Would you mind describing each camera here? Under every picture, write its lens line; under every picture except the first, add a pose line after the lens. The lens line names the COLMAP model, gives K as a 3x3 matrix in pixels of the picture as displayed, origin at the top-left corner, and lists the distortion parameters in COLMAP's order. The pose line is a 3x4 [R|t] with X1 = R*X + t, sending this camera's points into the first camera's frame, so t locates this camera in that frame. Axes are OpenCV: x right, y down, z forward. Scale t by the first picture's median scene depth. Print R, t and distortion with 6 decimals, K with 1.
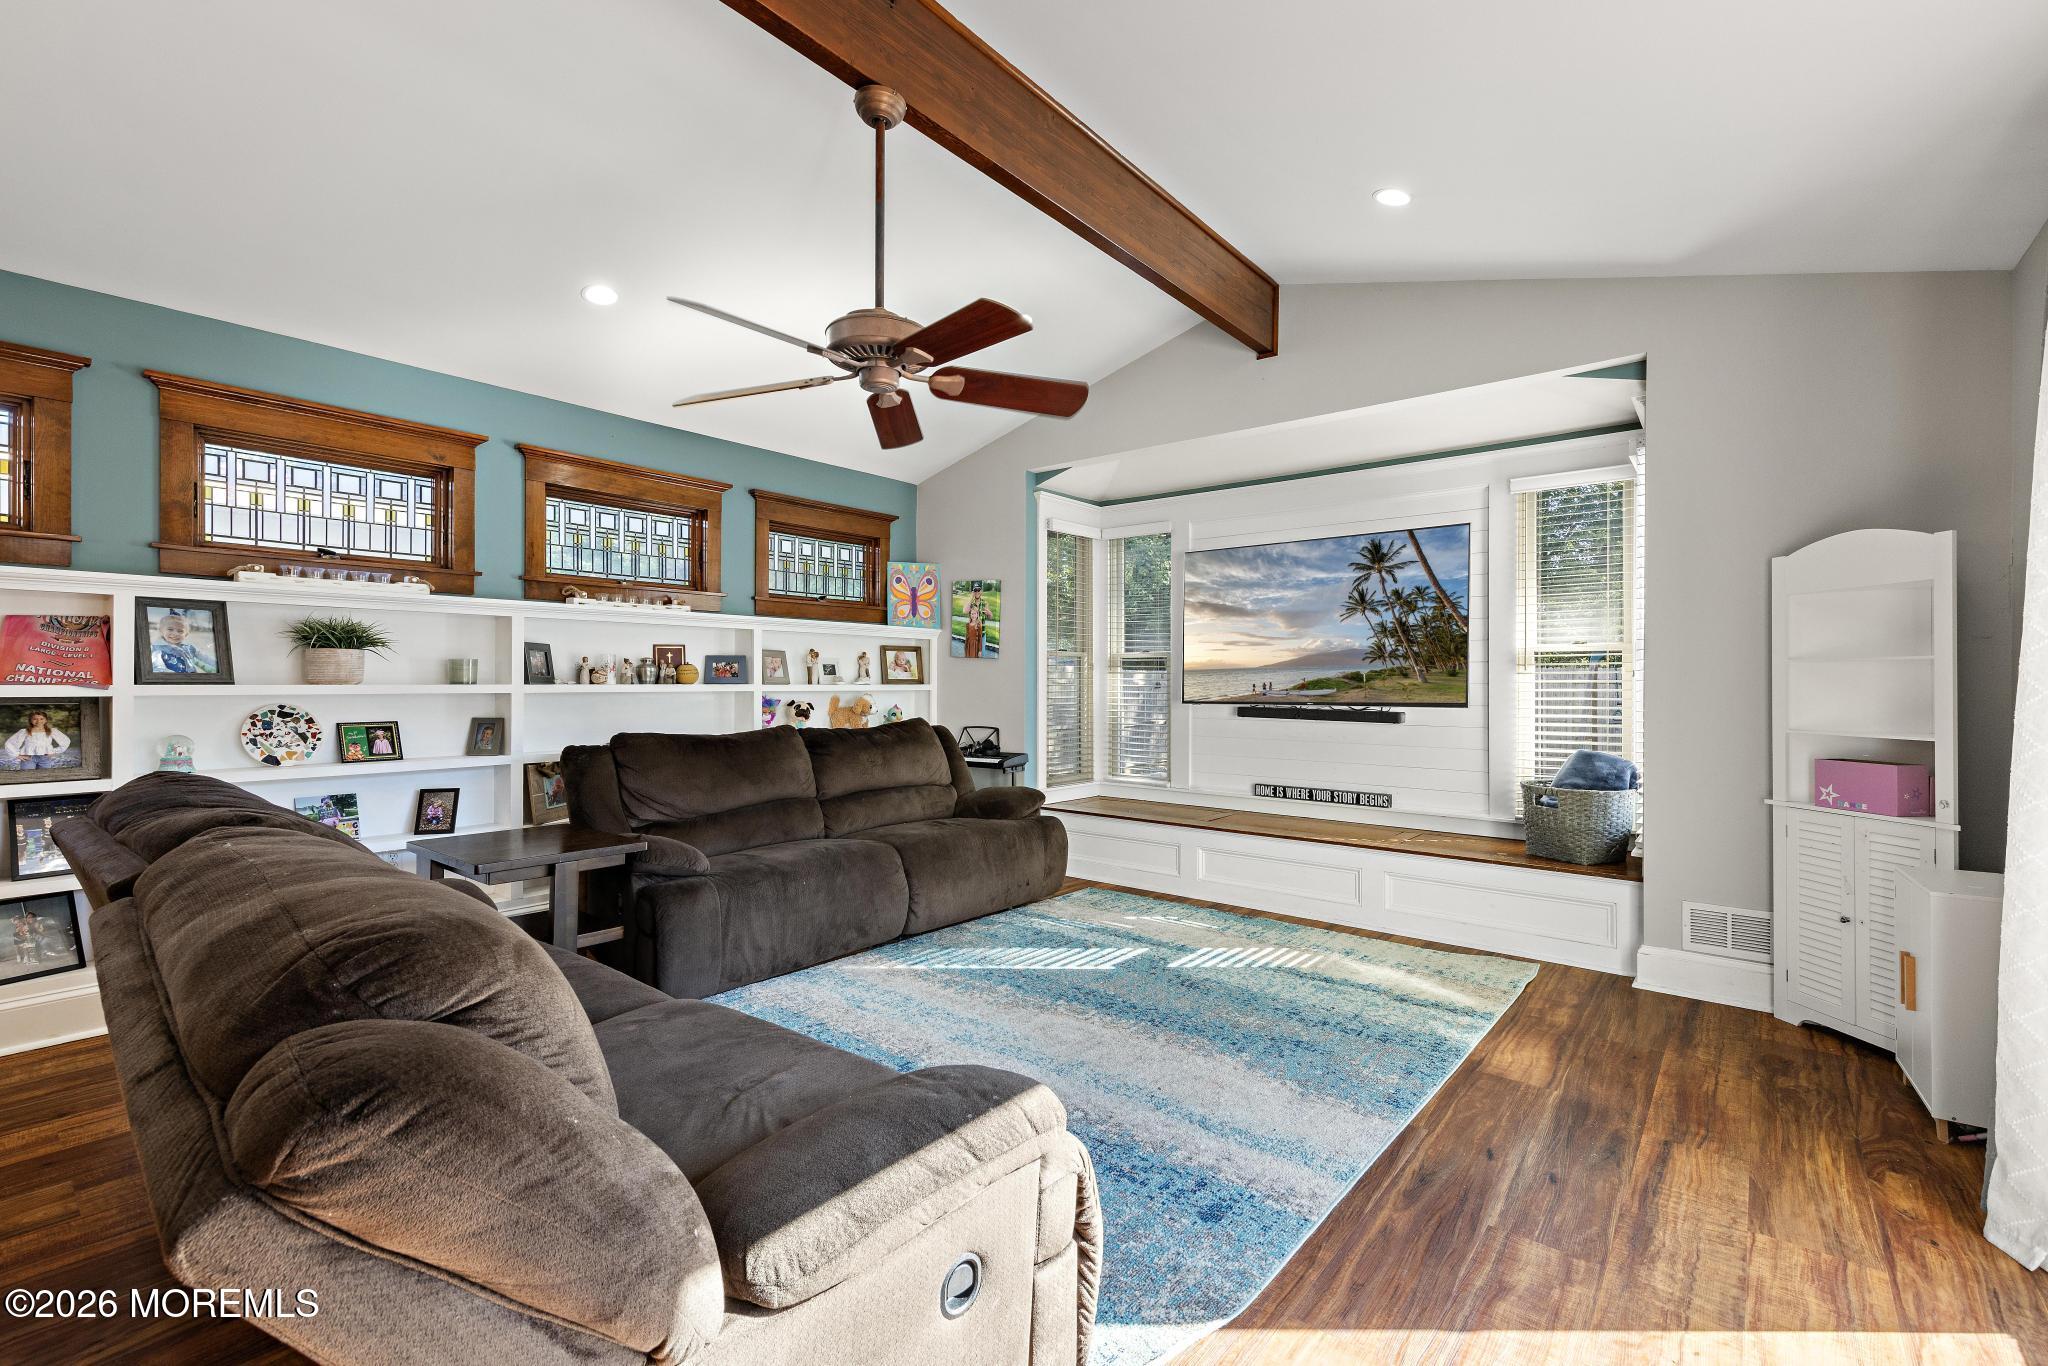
lens RADIAL K [[896.9, 0, 1040.6], [0, 896.9, 679.6], [0, 0, 1]] dist [0.003178, 0.001815]
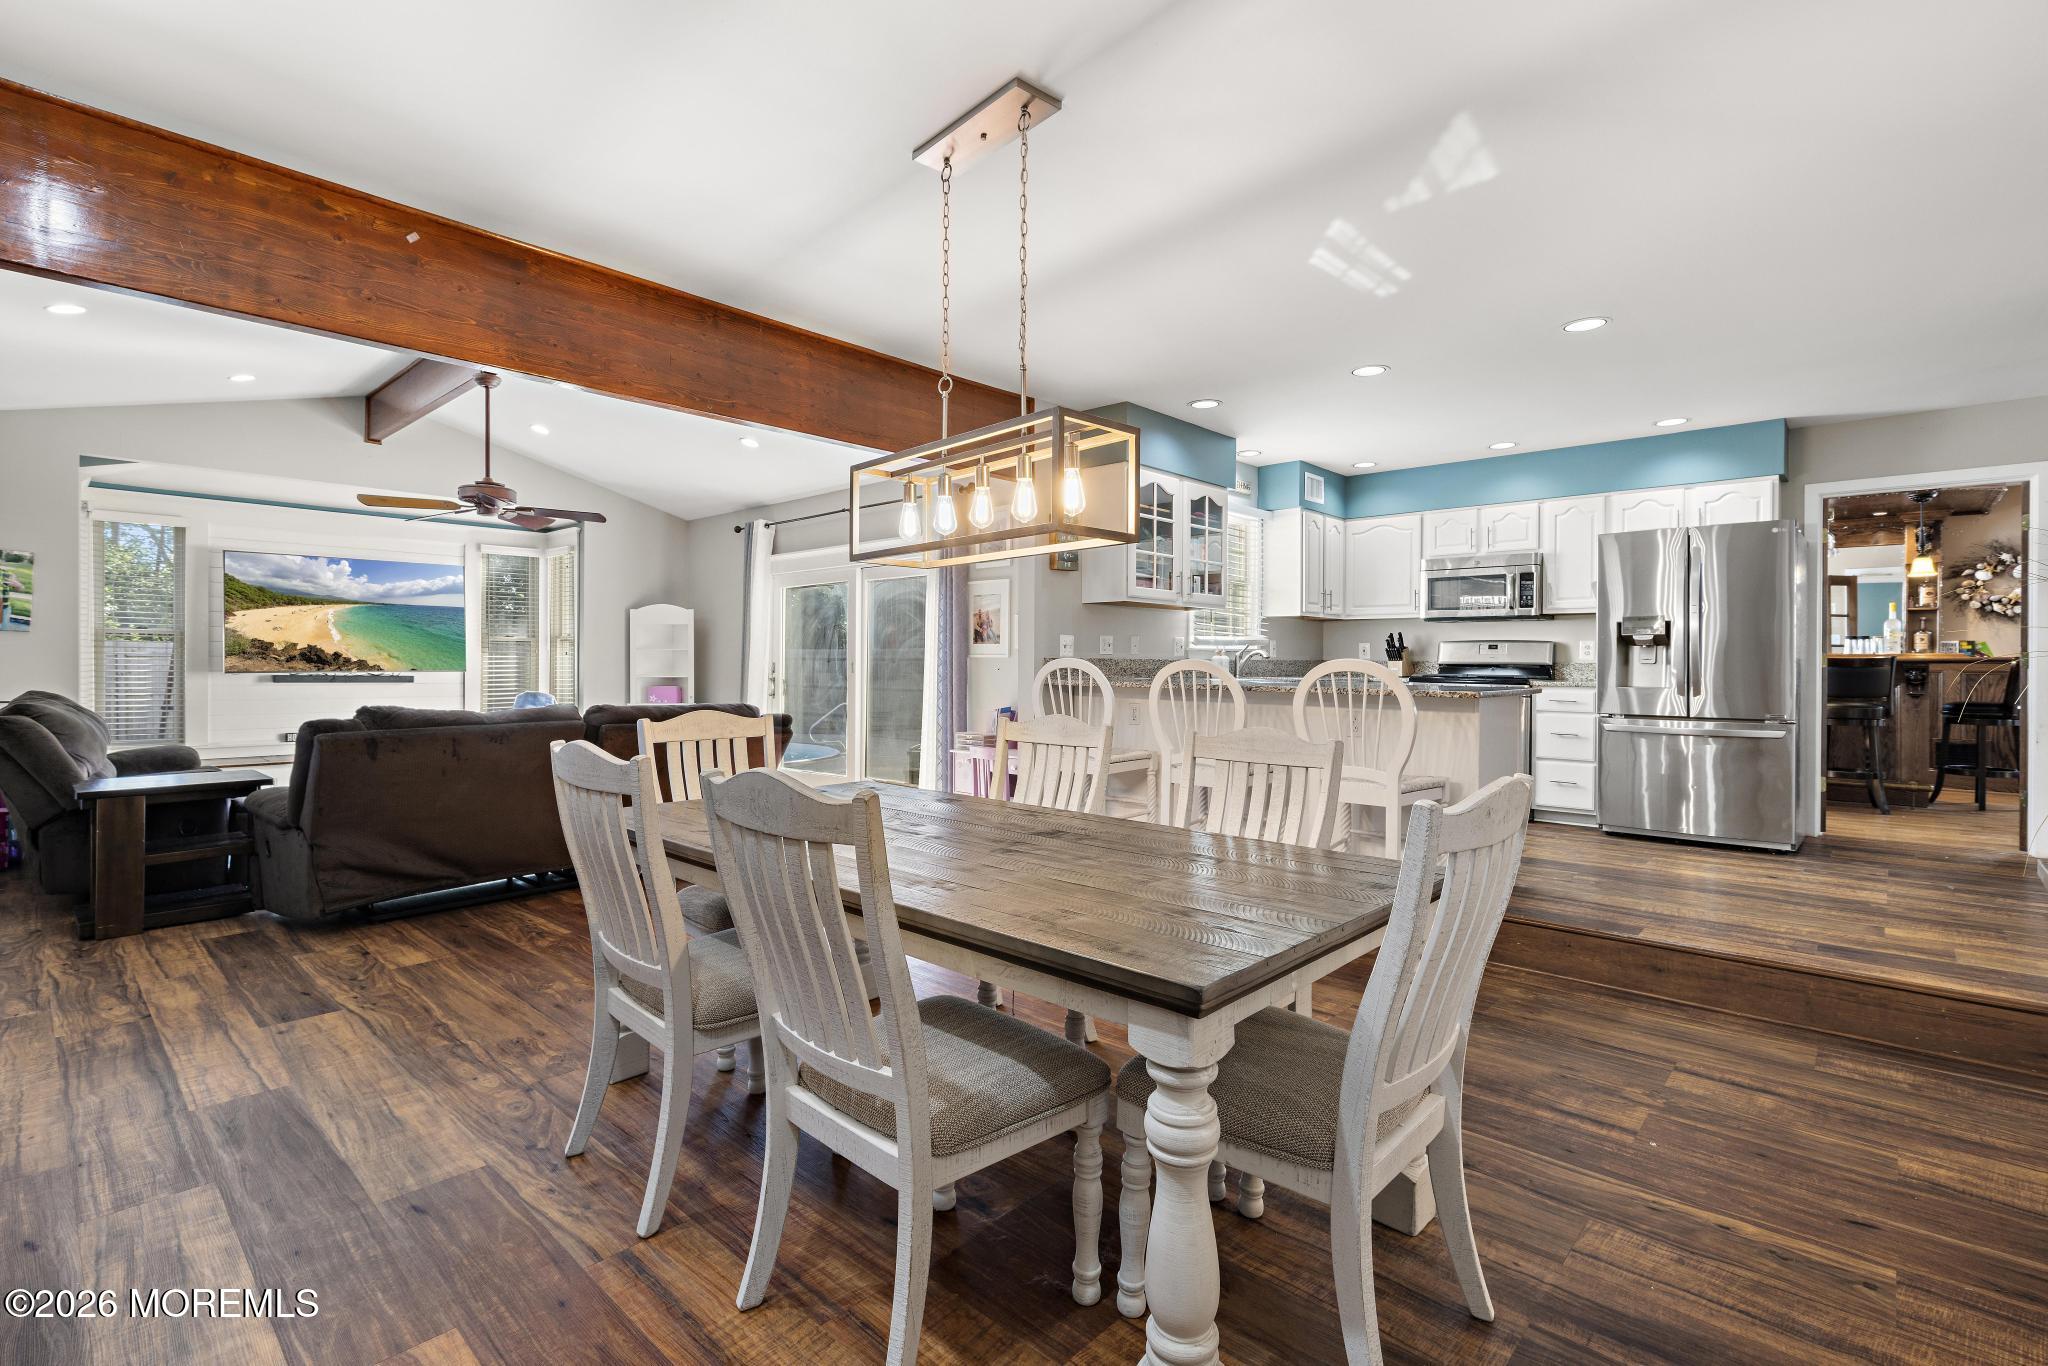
lens RADIAL K [[936.6, 0, 1028.2], [0, 936.6, 662.2], [0, 0, 1]] dist [0.003427, -0.000964]
pose [[0.063872, -0.004338, 0.997949, -1.354448], [-0.008137, 0.999955, 0.004867, -0.004536], [-0.997925, -0.008431, 0.063834, -0.230459]]
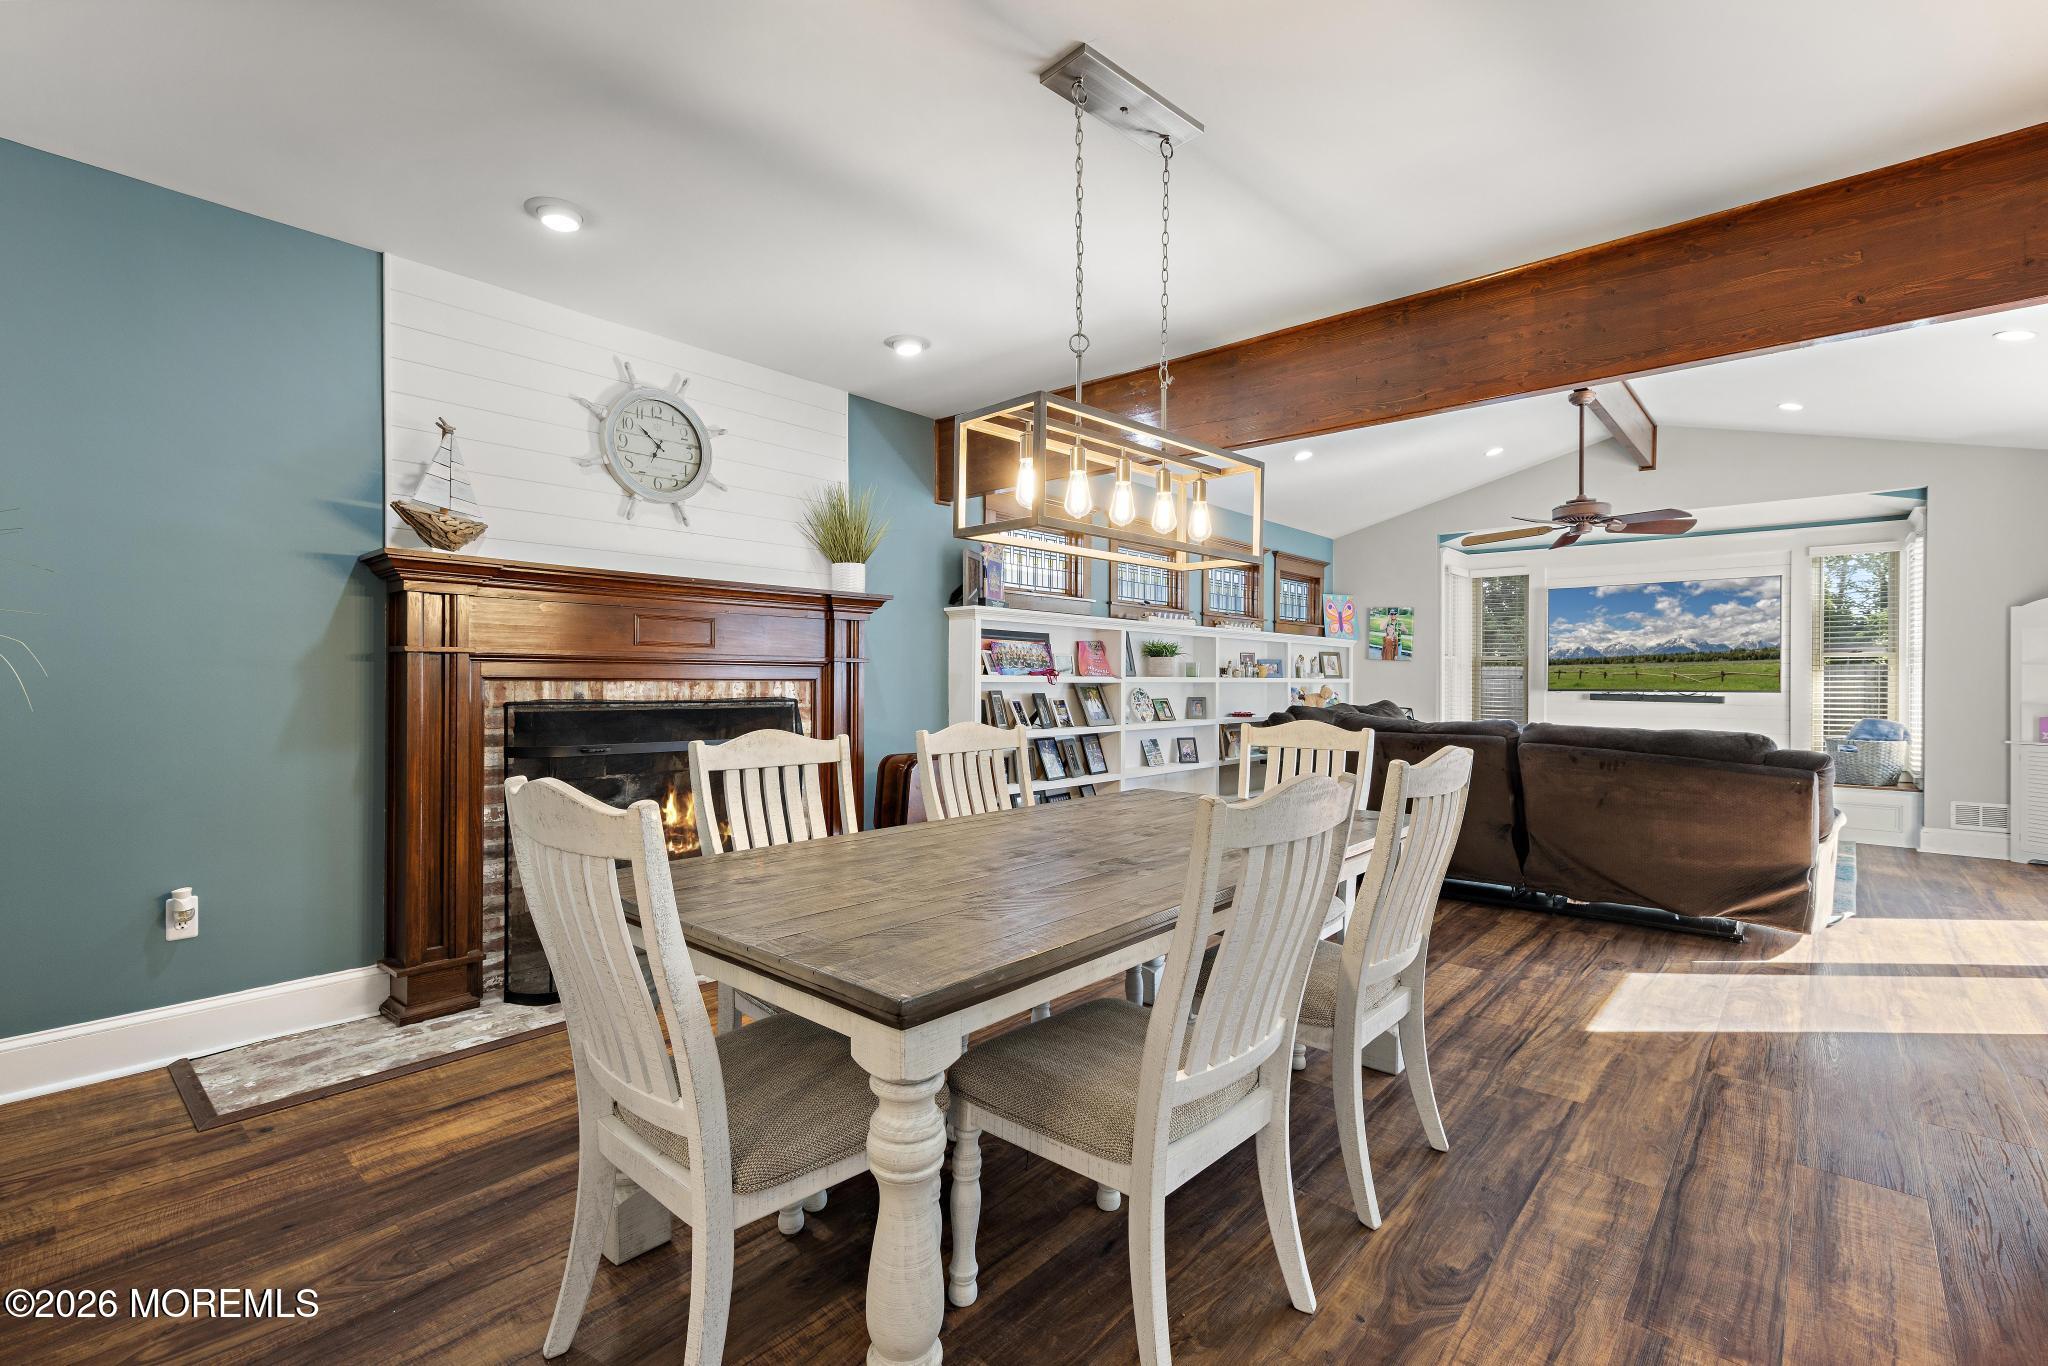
lens RADIAL K [[916.6, 0, 1030.3], [0, 916.6, 682.5], [0, 0, 1]] dist [0.005212, 0.000512]
pose [[0.999332, 0.000766, -0.036525, -0.820175], [-0.000539, 0.999981, 0.006220, 0.004259], [0.036529, -0.006196, 0.999313, -0.695367]]
